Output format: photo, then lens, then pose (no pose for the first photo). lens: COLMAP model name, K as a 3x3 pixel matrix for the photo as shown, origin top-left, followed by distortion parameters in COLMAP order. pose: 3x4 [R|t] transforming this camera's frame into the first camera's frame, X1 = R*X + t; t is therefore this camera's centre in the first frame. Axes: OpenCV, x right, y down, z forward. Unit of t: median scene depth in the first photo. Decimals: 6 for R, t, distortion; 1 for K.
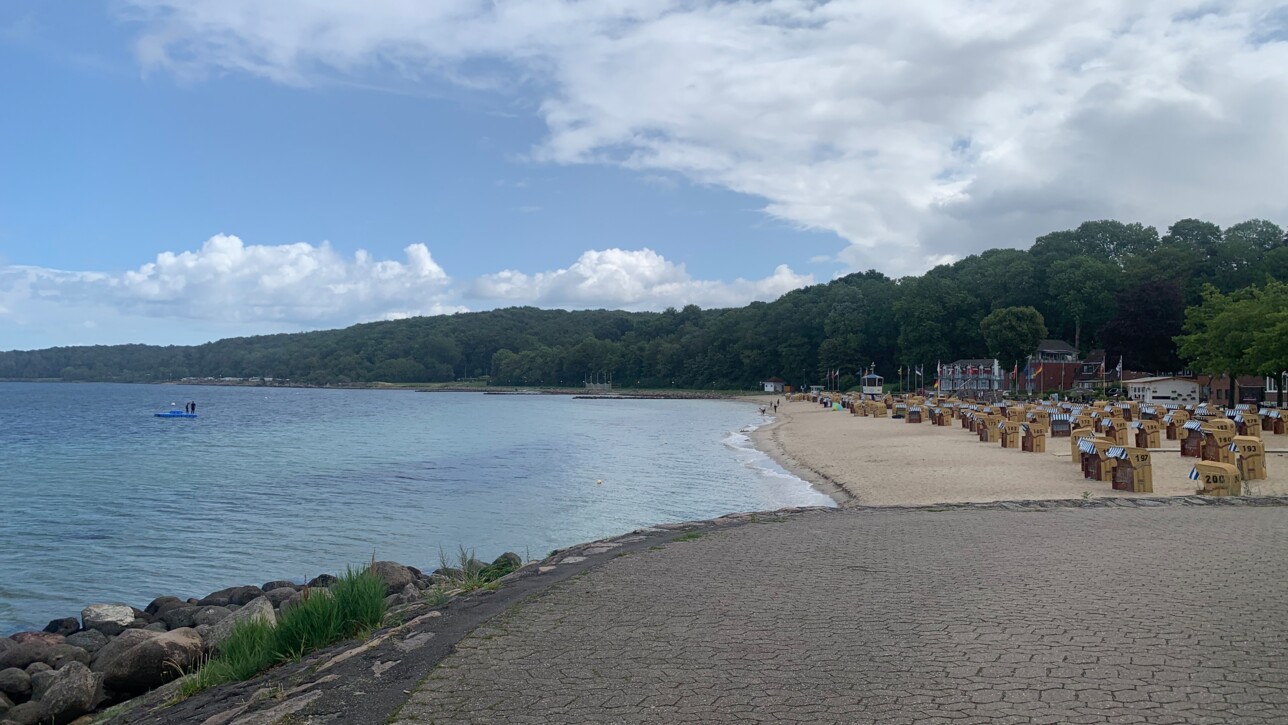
lens RADIAL K [[1022.3, 0, 644.0], [0, 1022.3, 362.5], [0, 0, 1]] dist [-0.001672, -0.000753]
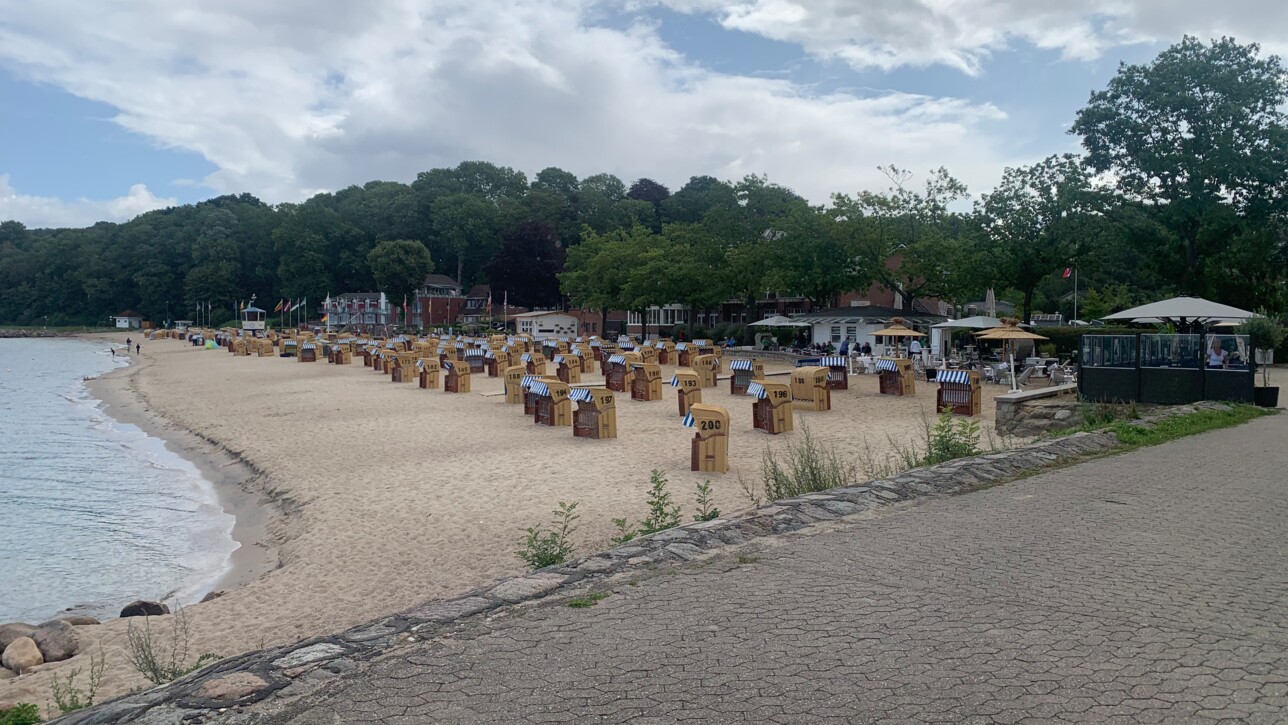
lens RADIAL K [[902.1, 0, 644.0], [0, 902.1, 362.5], [0, 0, 1]] dist [-0.046700, 0.002958]
pose [[0.793846, -0.028934, 0.607431, 0.018749], [-0.012566, 0.997874, 0.063955, 0.004982], [-0.607990, -0.058403, 0.791794, 0.162506]]
